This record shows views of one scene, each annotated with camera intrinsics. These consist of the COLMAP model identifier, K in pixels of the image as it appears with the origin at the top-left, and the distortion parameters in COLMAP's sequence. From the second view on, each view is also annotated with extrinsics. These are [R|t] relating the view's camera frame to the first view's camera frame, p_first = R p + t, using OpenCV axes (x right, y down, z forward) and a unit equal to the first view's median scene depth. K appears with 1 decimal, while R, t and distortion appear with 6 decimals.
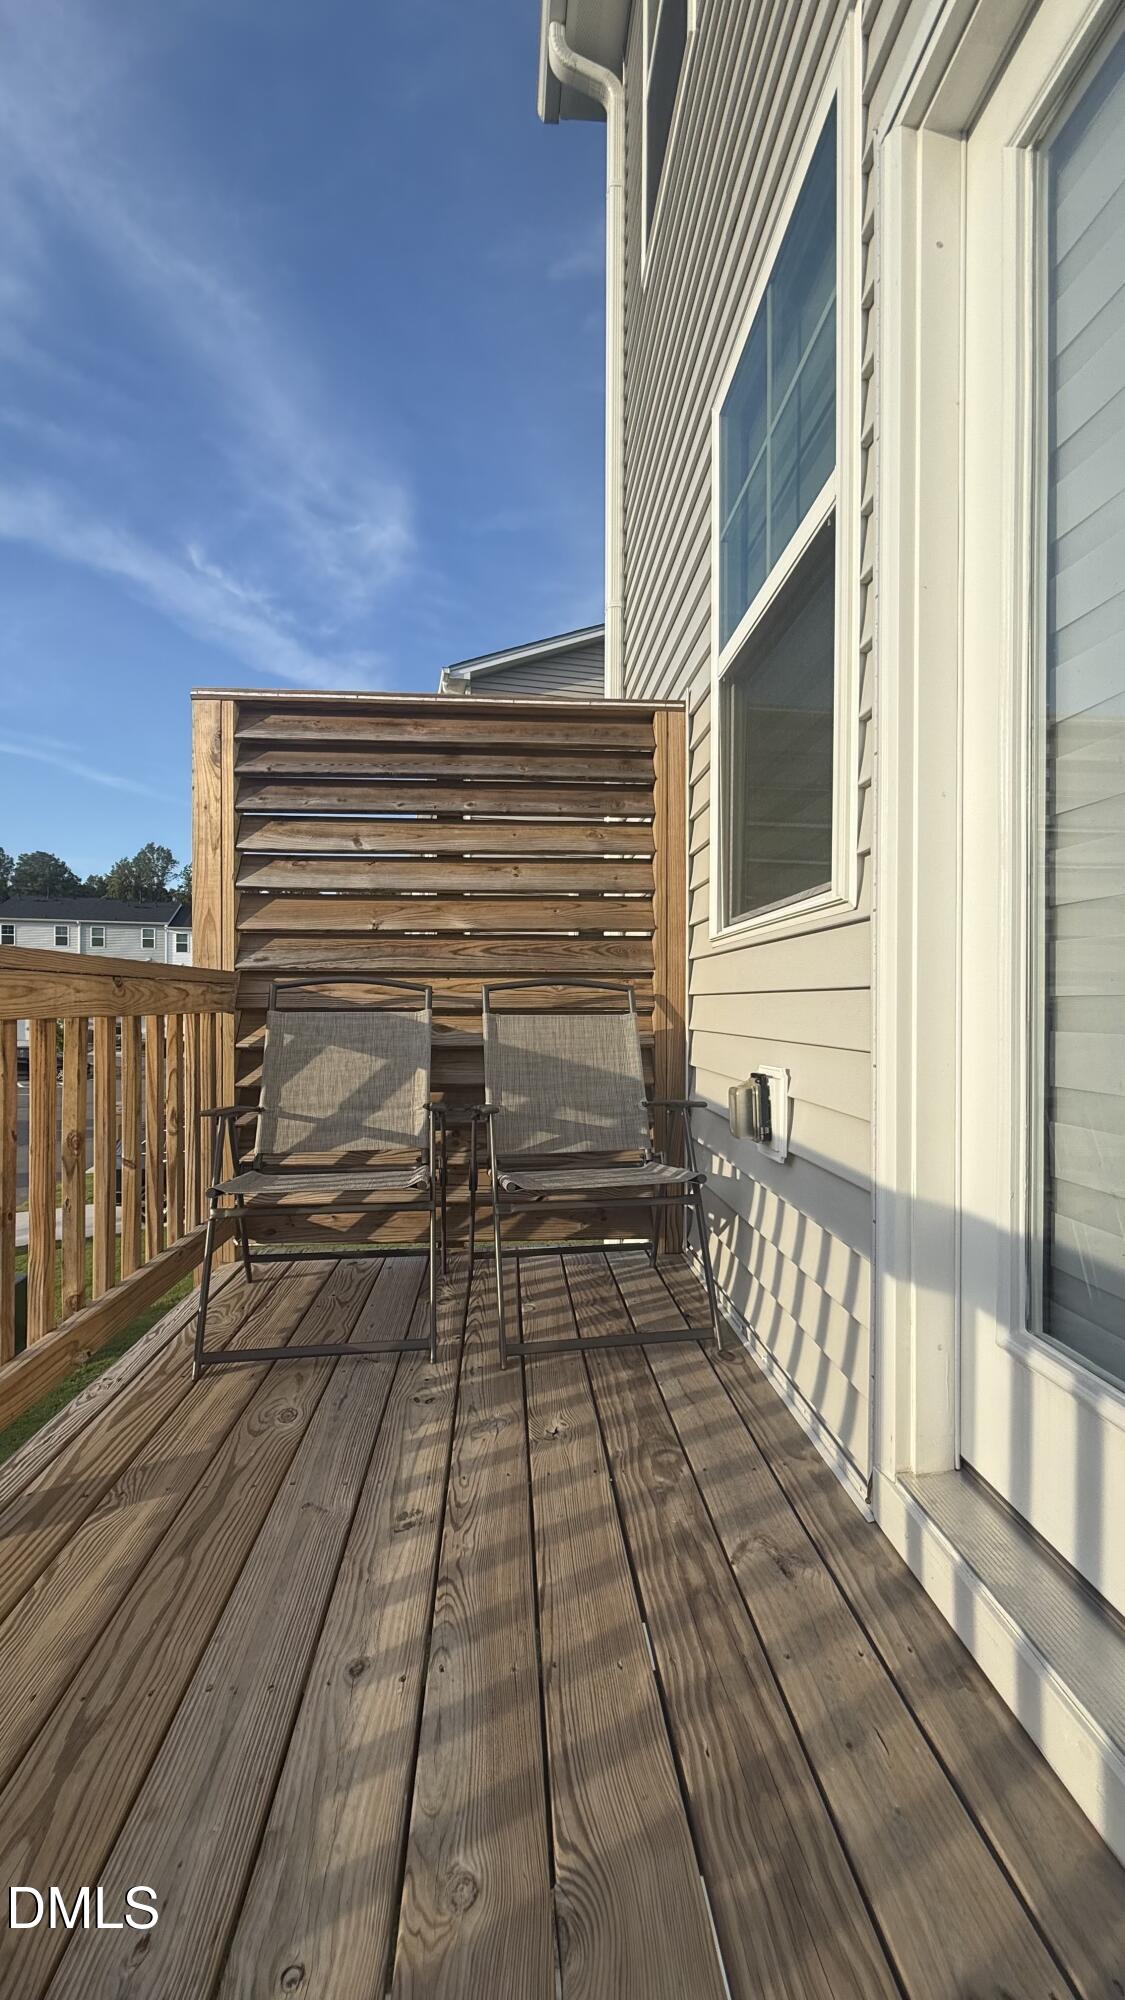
lens RADIAL K [[791.3, 0, 564.3], [0, 791.3, 1007.7], [0, 0, 1]] dist [-0.002564, 0.000563]
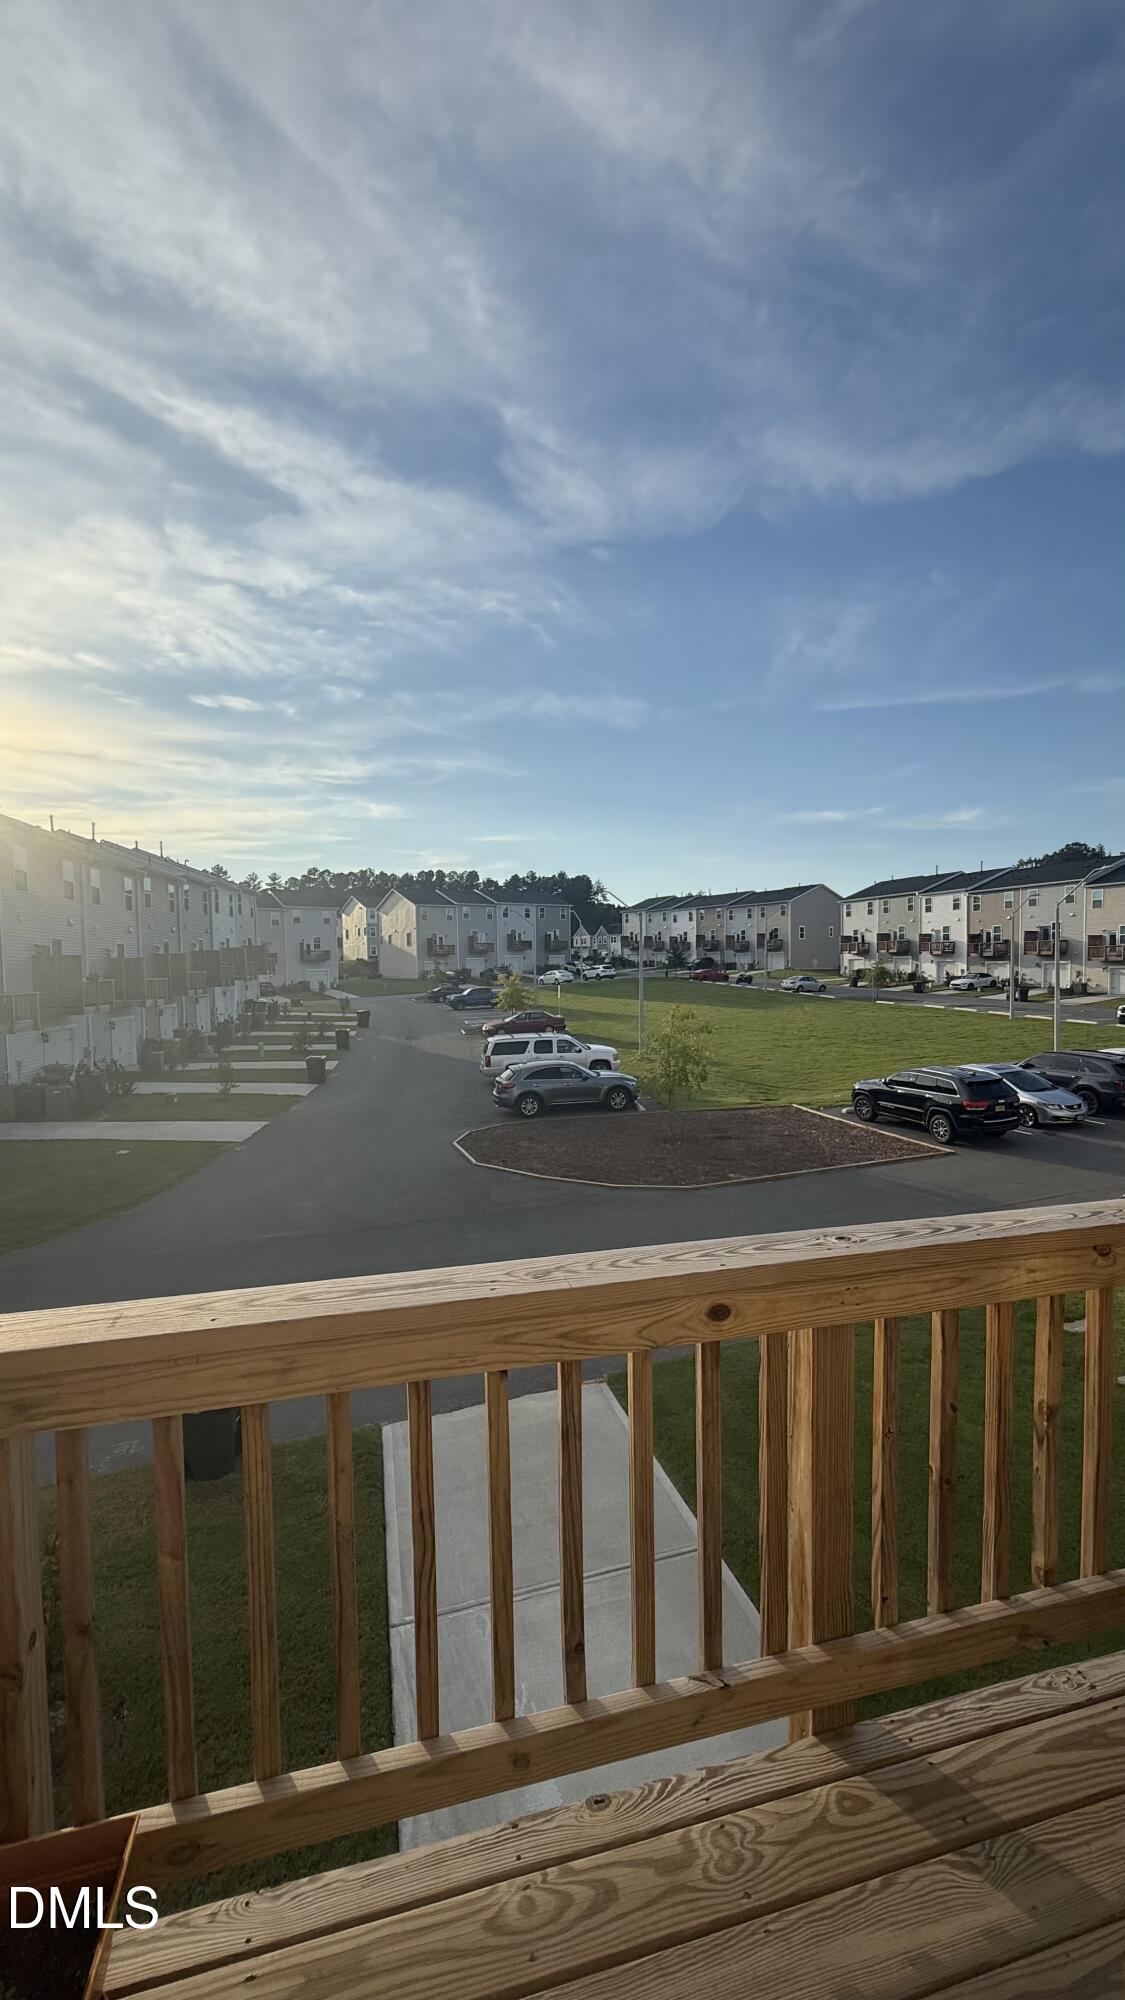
lens RADIAL K [[791.3, 0, 567.2], [0, 791.3, 1003.5], [0, 0, 1]] dist [-0.002564, 0.000563]
pose [[0.170516, 0.043536, -0.984393, 0.194042], [0.011211, 0.998873, 0.046118, -0.369958], [0.985291, -0.018900, 0.169836, 0.284136]]
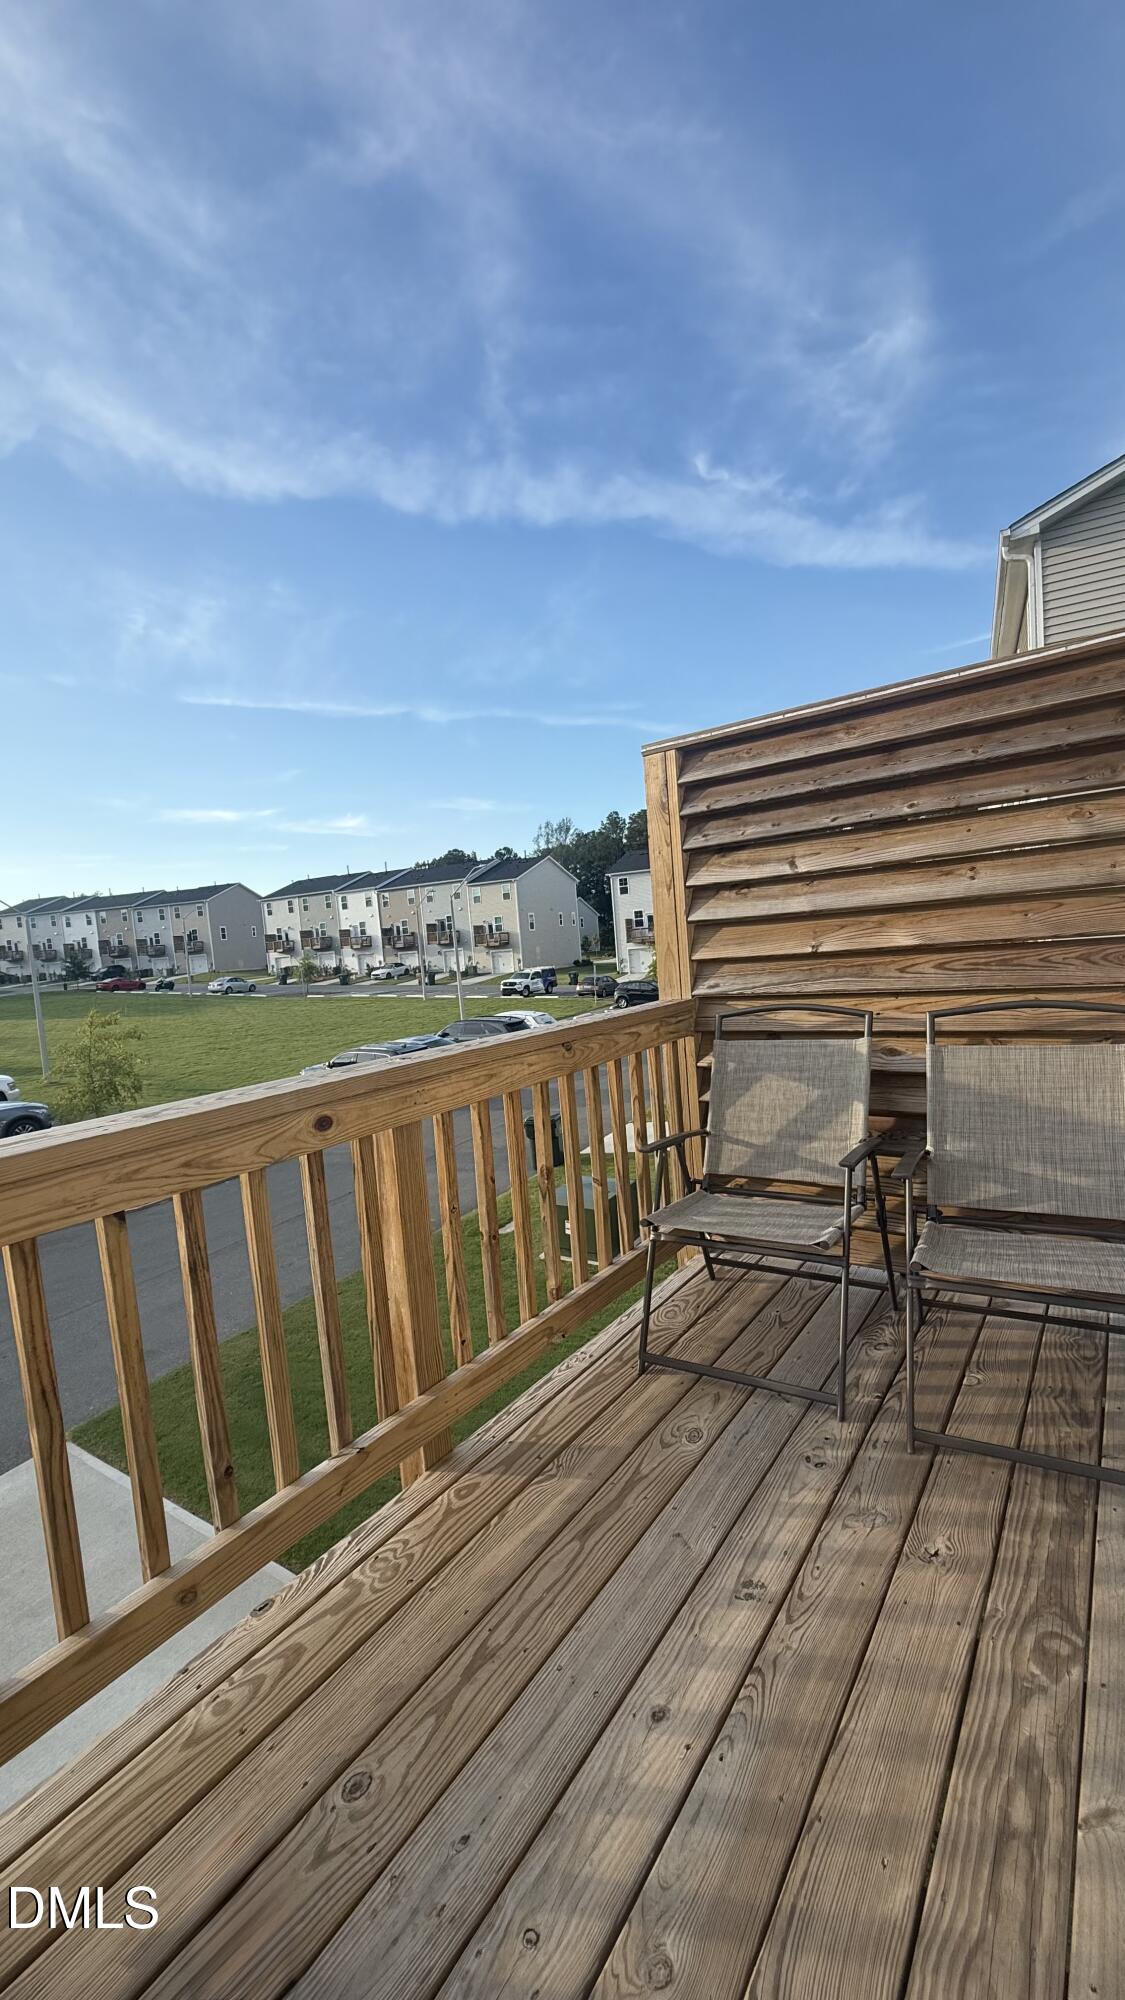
lens RADIAL K [[791.3, 0, 565.0], [0, 791.3, 1007.8], [0, 0, 1]] dist [-0.002564, 0.000563]
pose [[0.762185, -0.007955, -0.647310, 0.246231], [0.076448, 0.994034, 0.077798, -0.198995], [0.642830, -0.108782, 0.758246, 0.068372]]
